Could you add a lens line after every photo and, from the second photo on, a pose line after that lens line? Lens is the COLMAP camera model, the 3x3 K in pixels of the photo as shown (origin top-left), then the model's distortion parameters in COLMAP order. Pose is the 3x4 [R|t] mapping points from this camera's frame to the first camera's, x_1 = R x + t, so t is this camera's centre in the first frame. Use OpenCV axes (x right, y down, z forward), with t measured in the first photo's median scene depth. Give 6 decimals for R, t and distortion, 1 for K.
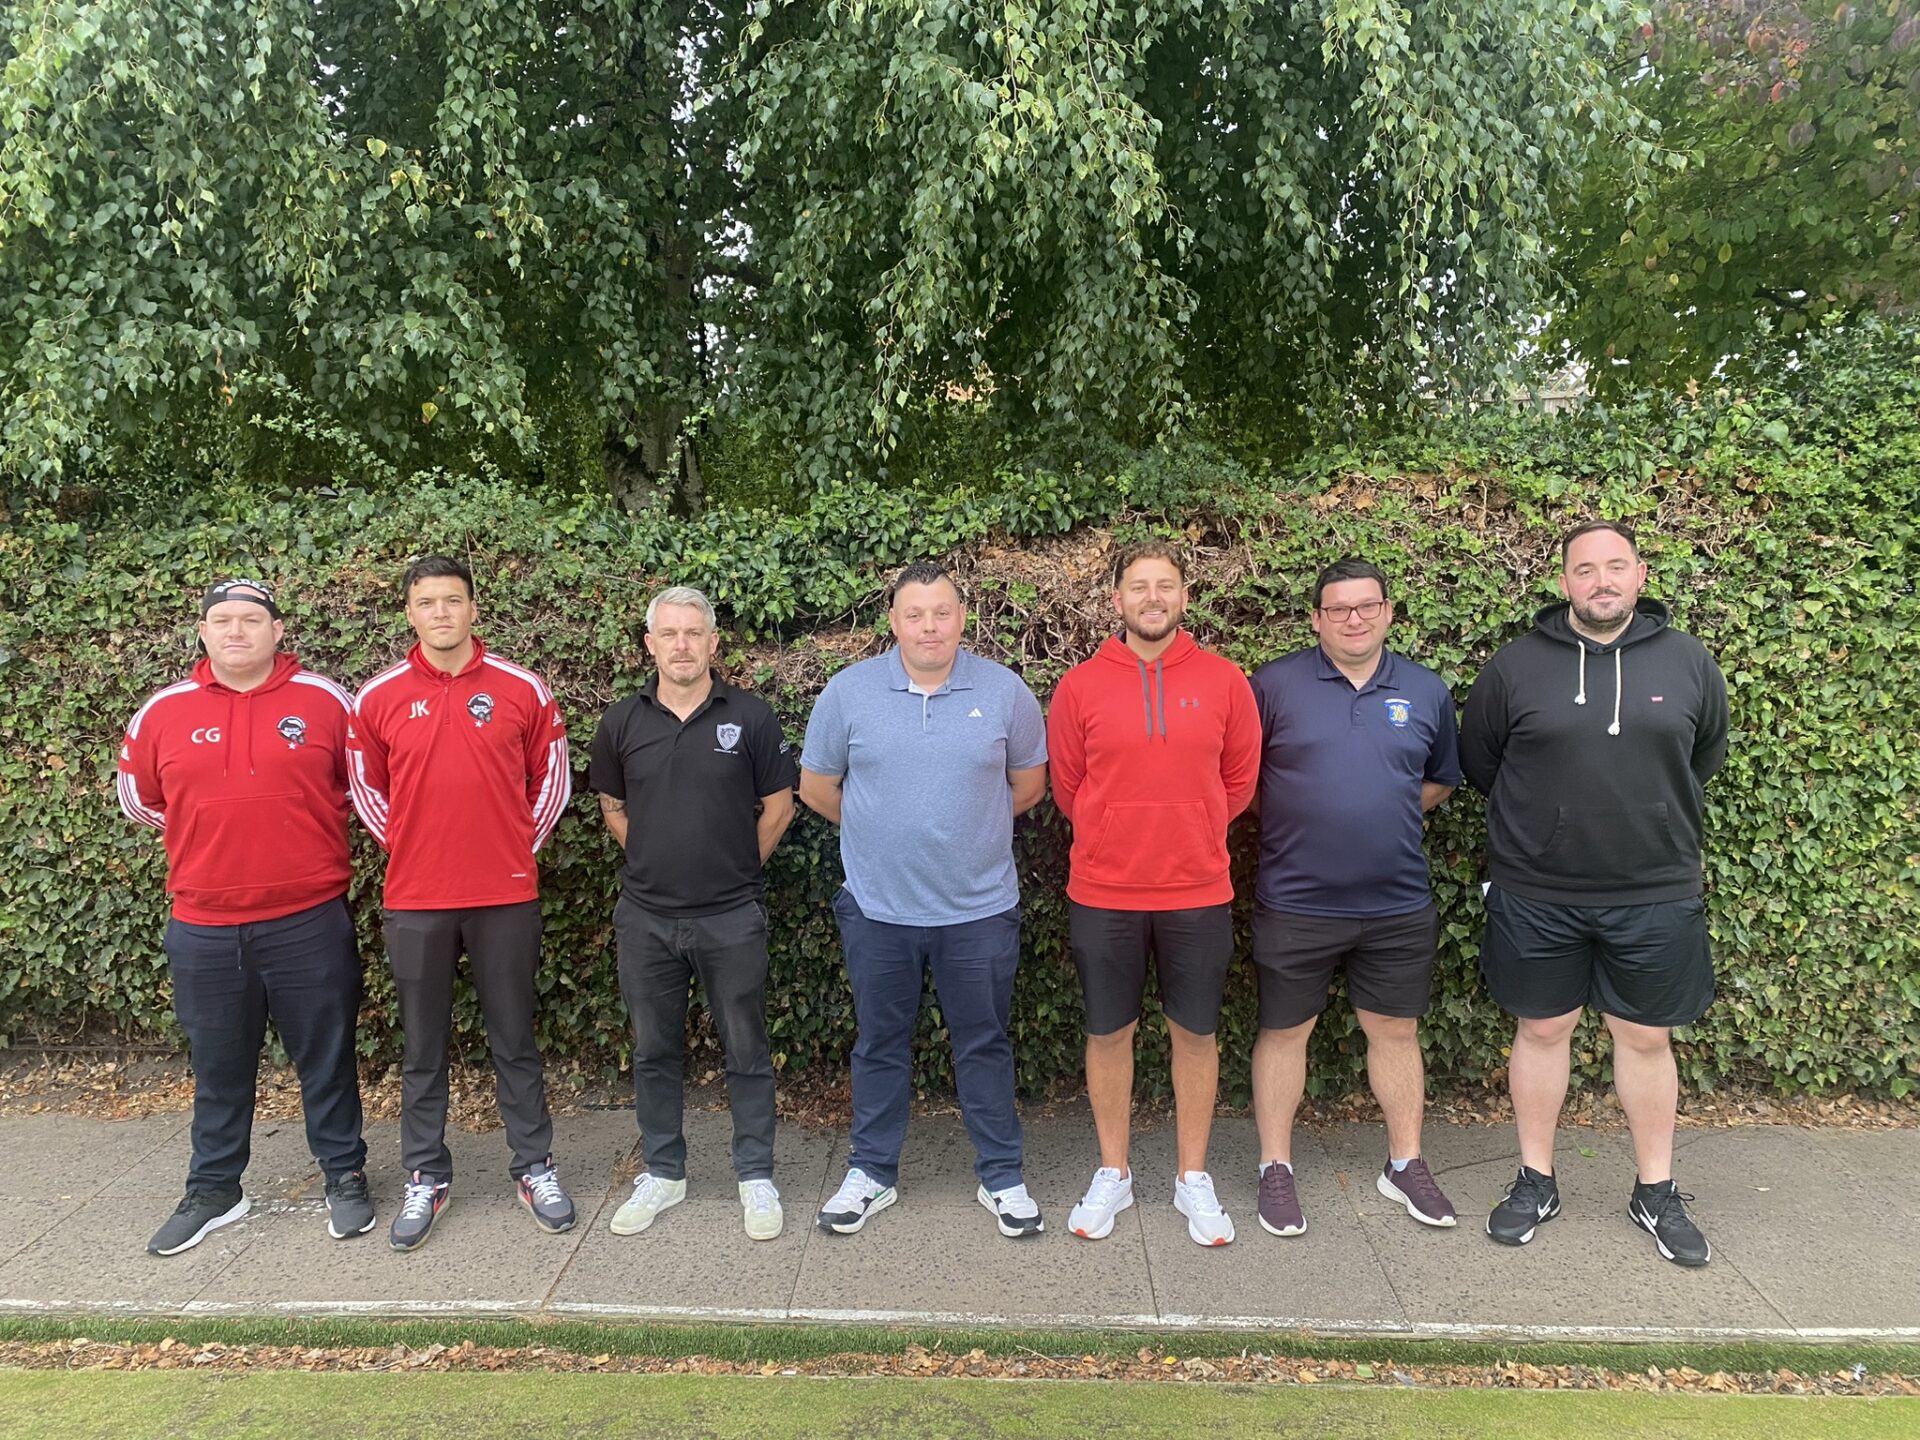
lens RADIAL K [[1480.5, 0, 960.9], [0, 1480.5, 718.9], [0, 0, 1]] dist [0.020055, -0.019896]
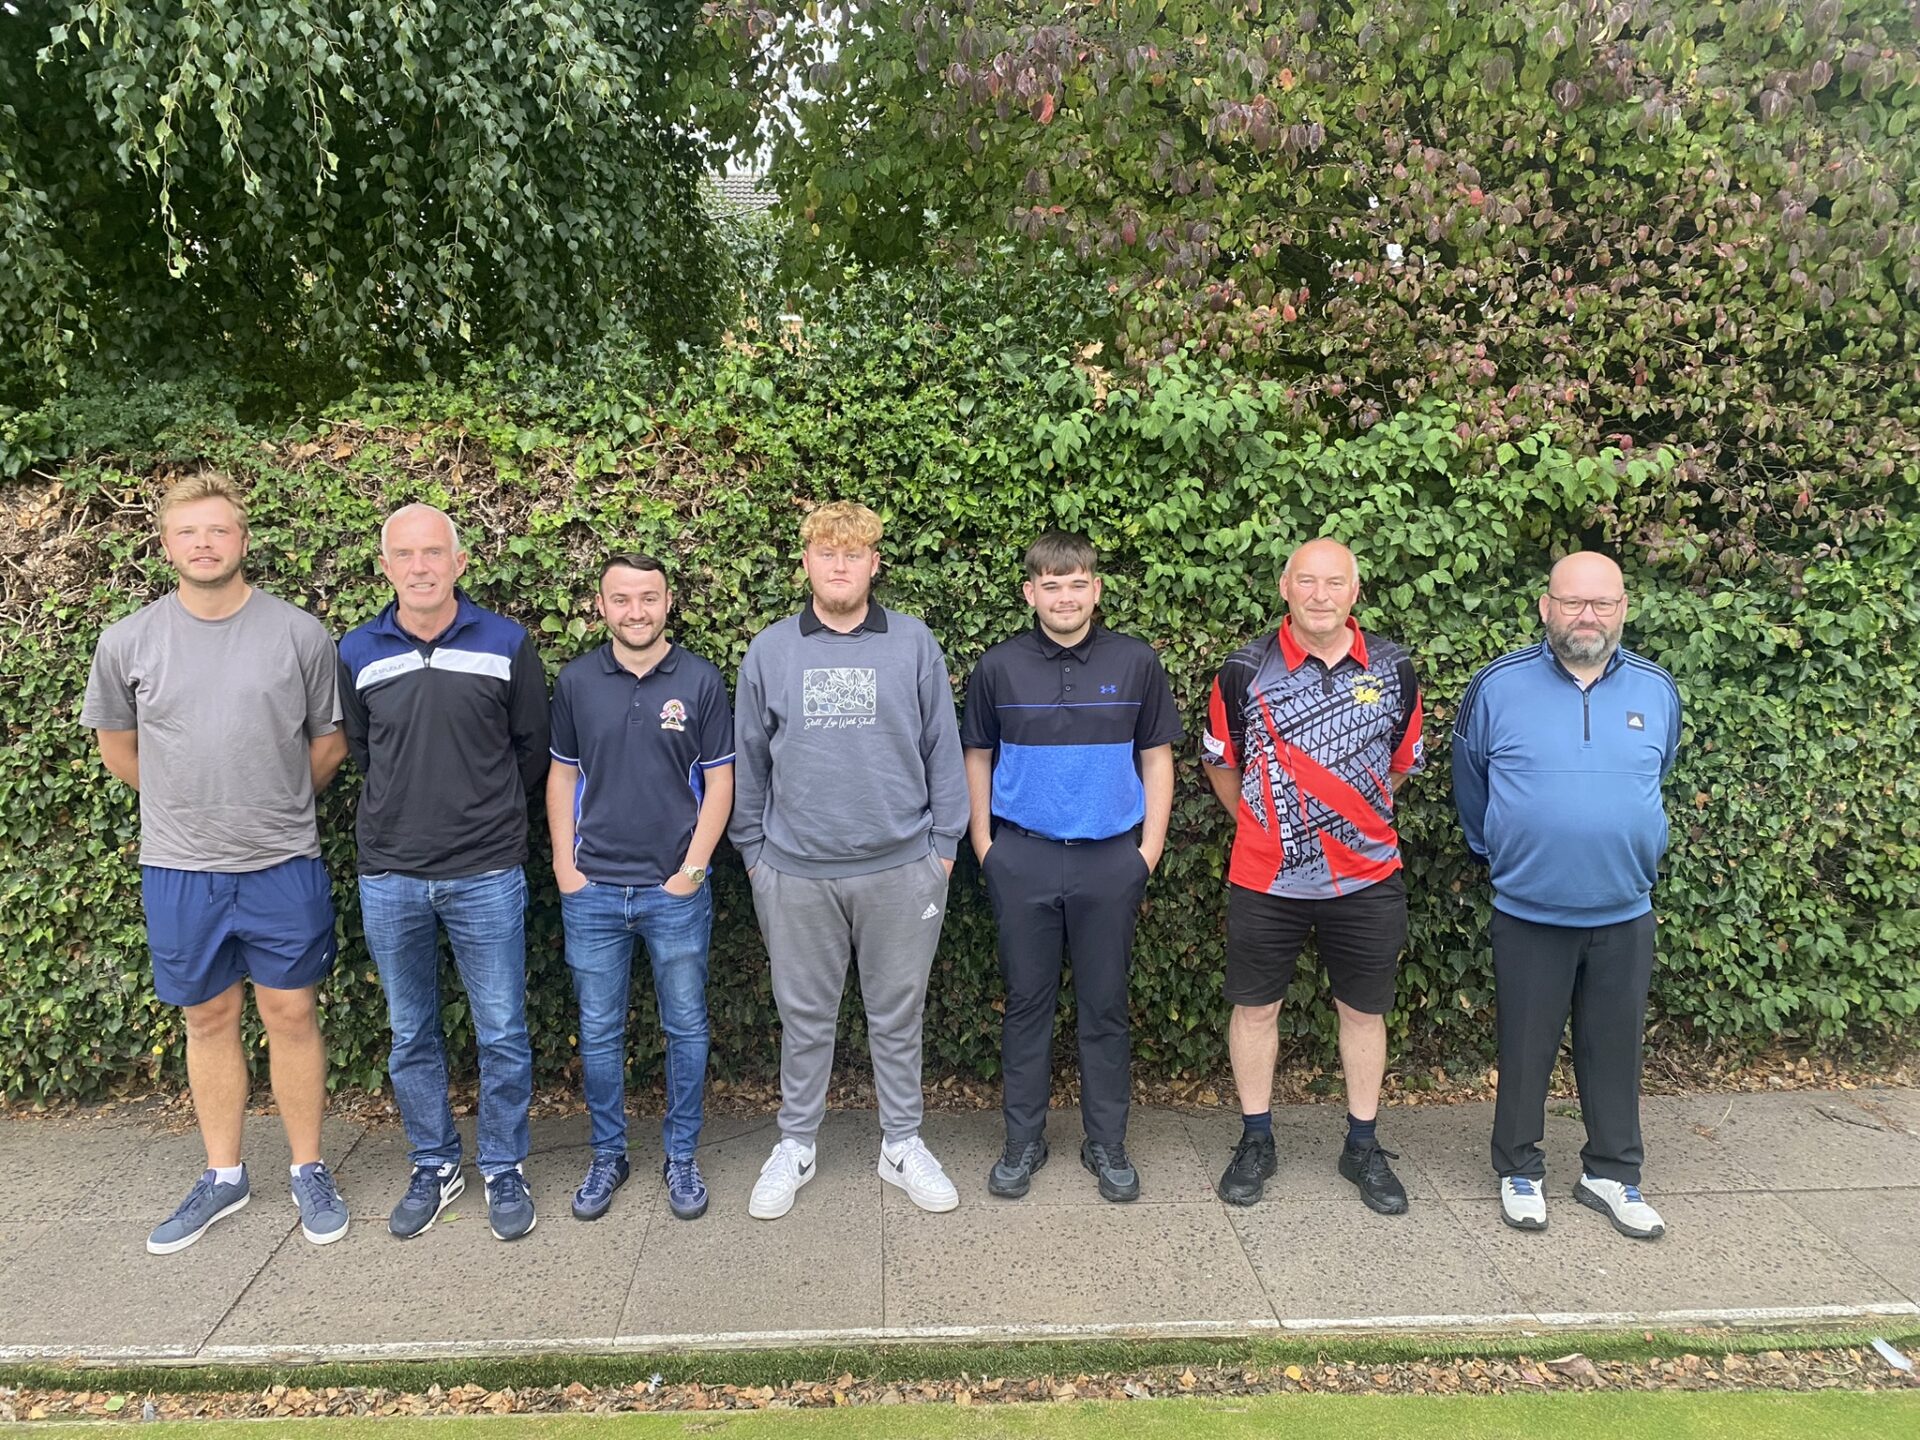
lens RADIAL K [[1480.5, 0, 960.2], [0, 1480.5, 720.4], [0, 0, 1]] dist [0.020055, -0.019896]
pose [[0.994806, 0.007491, 0.101515, 0.576922], [-0.009449, 0.999778, 0.018822, -0.000542], [-0.101351, -0.019684, 0.994656, 0.042413]]
